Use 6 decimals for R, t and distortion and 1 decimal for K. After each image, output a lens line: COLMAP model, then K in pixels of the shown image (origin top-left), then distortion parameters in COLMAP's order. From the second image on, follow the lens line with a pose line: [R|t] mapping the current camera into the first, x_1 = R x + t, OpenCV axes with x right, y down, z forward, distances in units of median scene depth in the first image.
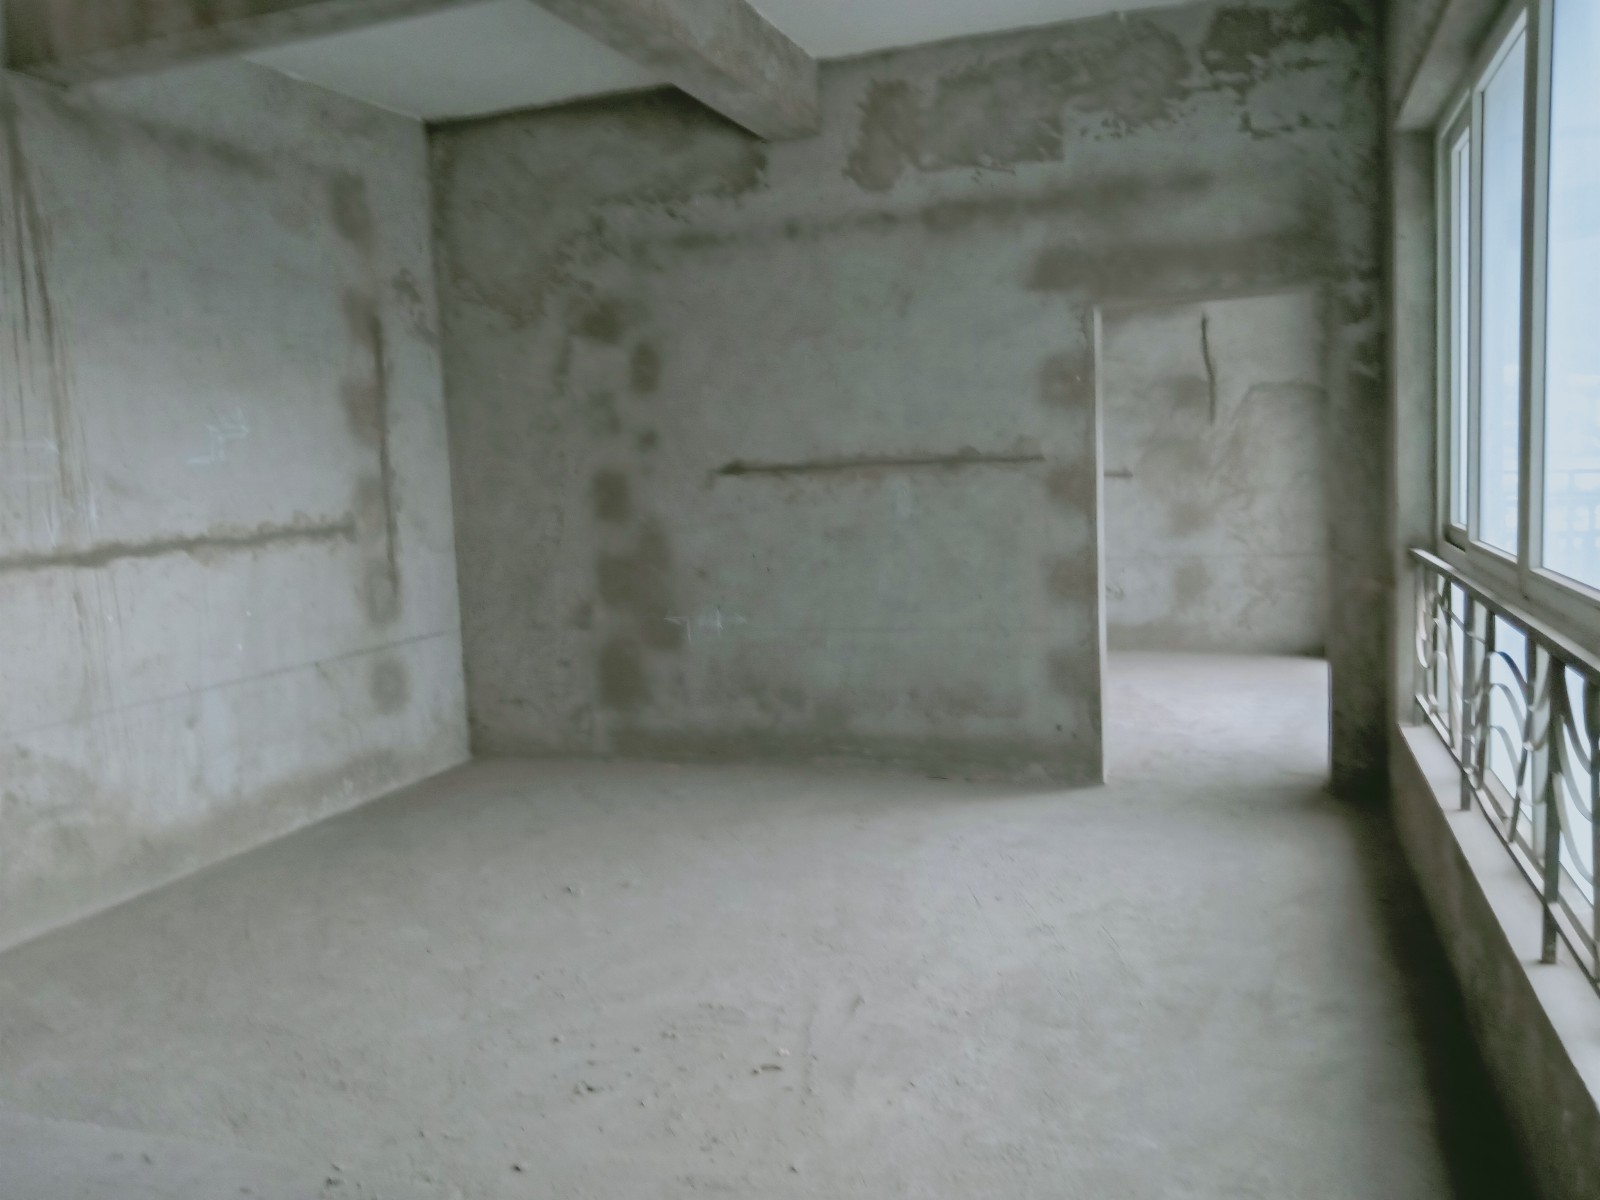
lens RADIAL K [[1352.7, 0, 753.4], [0, 1352.7, 605.6], [0, 0, 1]] dist [0.046823, -0.116593]
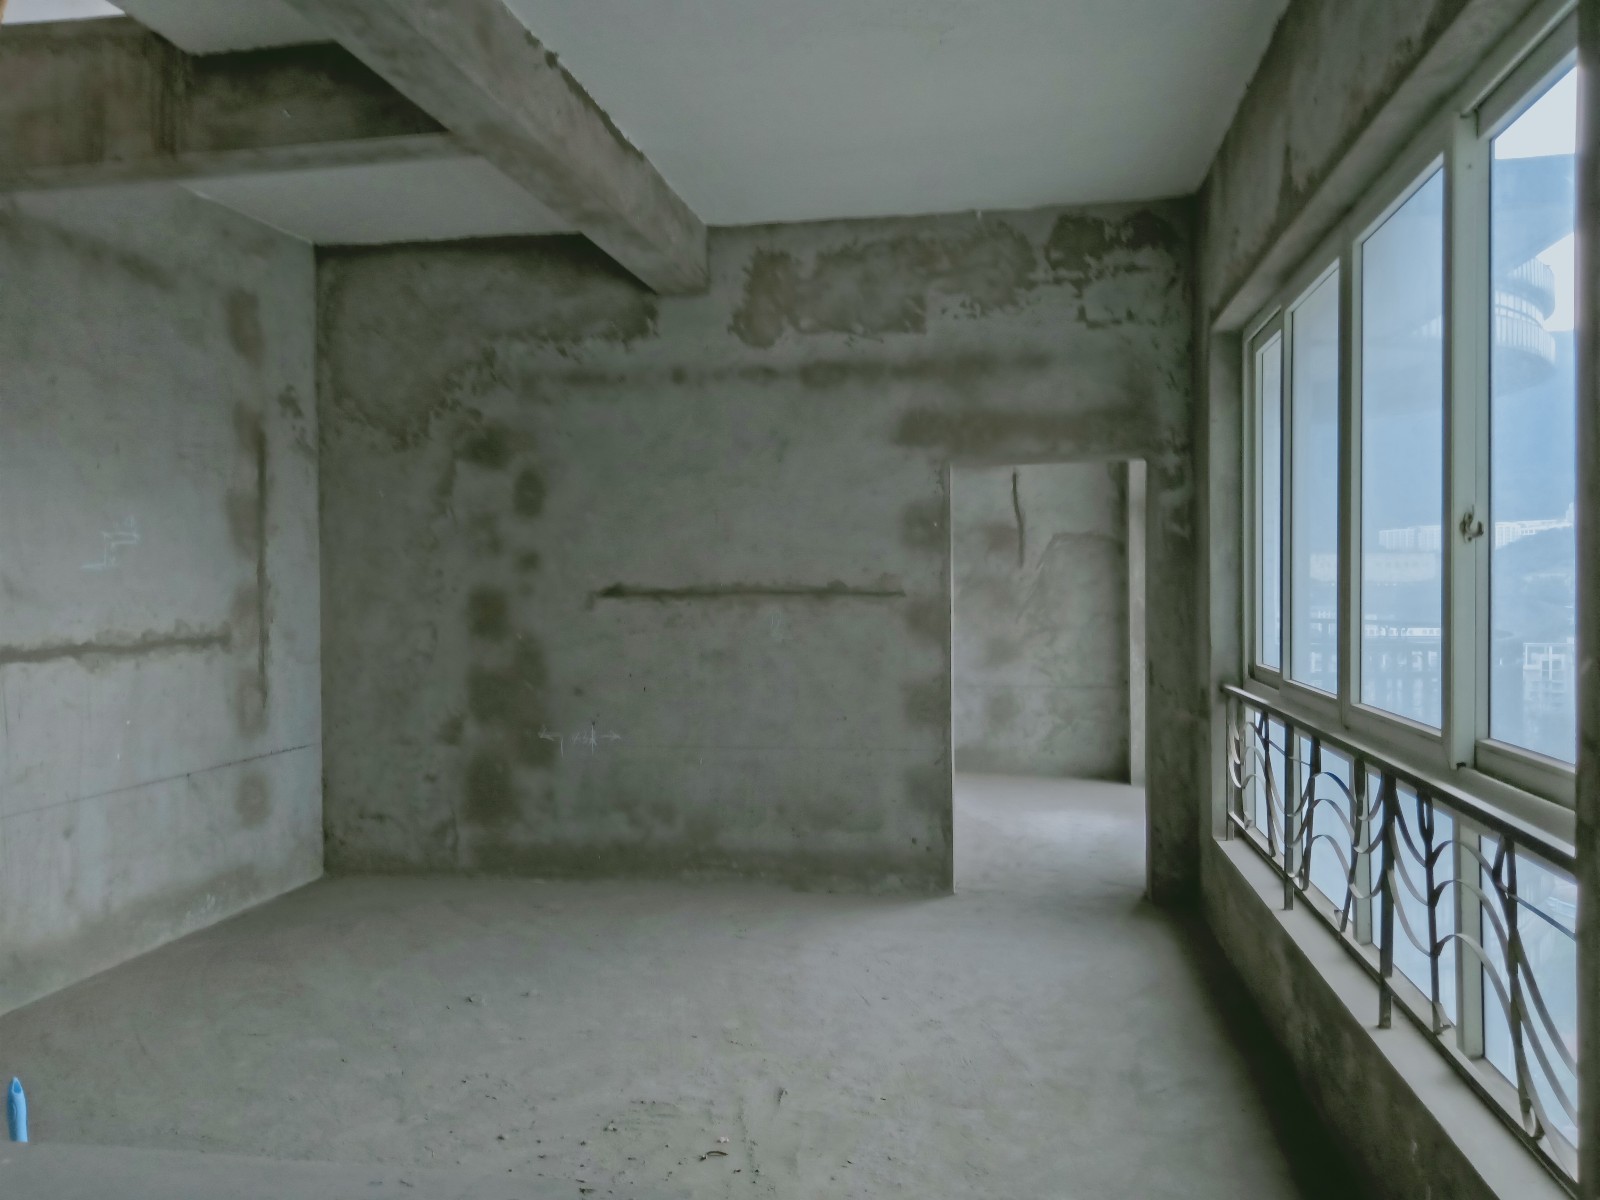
lens RADIAL K [[1352.7, 0, 793.8], [0, 1352.7, 601.6], [0, 0, 1]] dist [0.046823, -0.116593]
pose [[0.980905, 0.036012, 0.191123, -0.085481], [-0.018075, 0.995334, -0.094777, 0.003431], [-0.193644, 0.089513, 0.976980, -0.059396]]
